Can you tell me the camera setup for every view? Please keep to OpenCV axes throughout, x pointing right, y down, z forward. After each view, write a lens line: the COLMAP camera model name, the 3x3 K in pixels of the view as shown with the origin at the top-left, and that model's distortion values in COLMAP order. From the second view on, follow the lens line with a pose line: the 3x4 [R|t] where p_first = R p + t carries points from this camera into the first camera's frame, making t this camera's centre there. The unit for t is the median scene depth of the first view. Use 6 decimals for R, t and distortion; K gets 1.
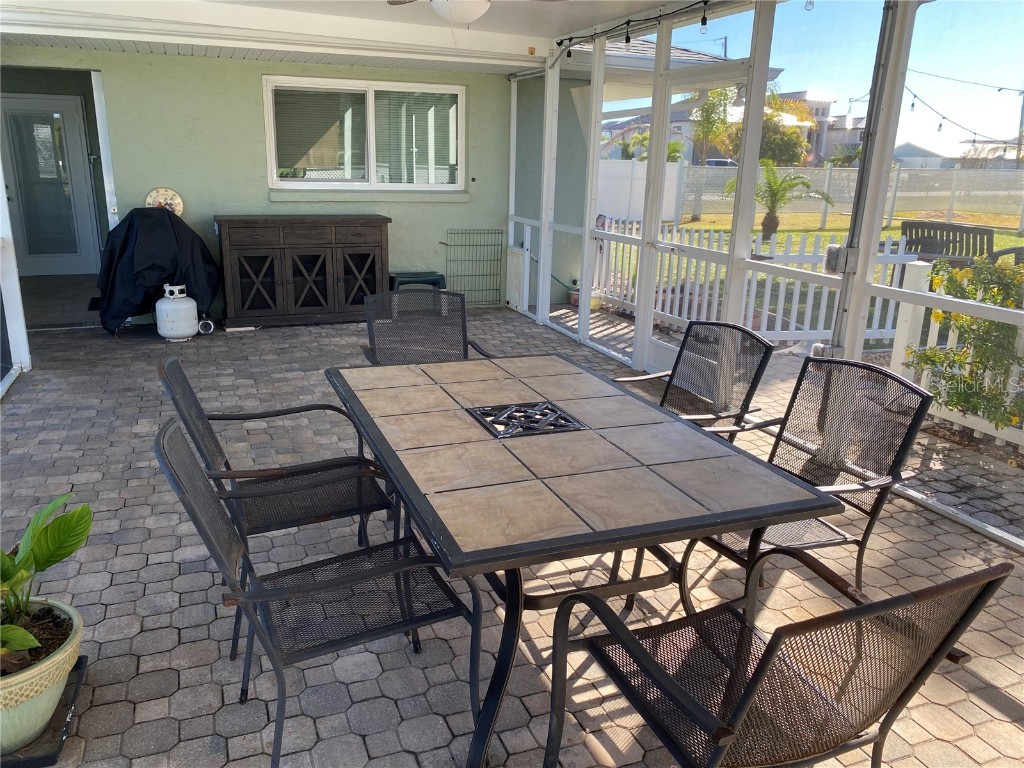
lens RADIAL K [[782.7, 0, 511.2], [0, 782.7, 385.0], [0, 0, 1]] dist [0.010930, -0.002228]
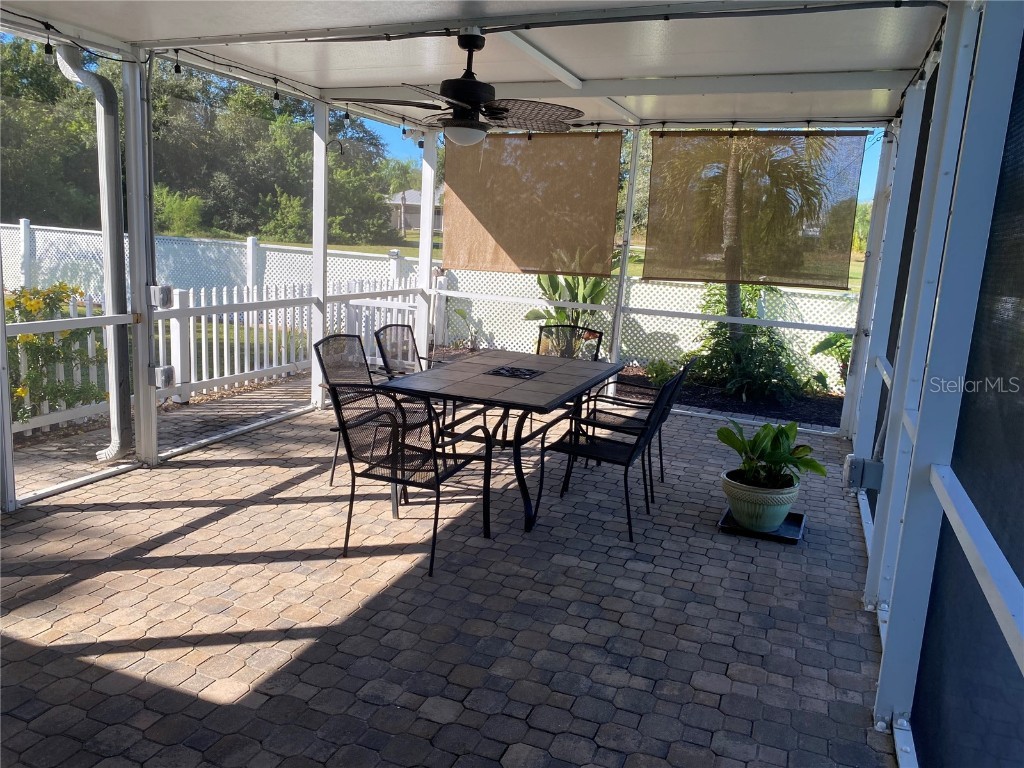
lens RADIAL K [[782.7, 0, 510.7], [0, 782.7, 381.8], [0, 0, 1]] dist [0.010930, -0.002228]
pose [[-0.726626, -0.191184, 0.659896, -0.880657], [0.120937, 0.909910, 0.396784, -0.492270], [-0.676305, 0.368119, -0.638043, 1.569955]]
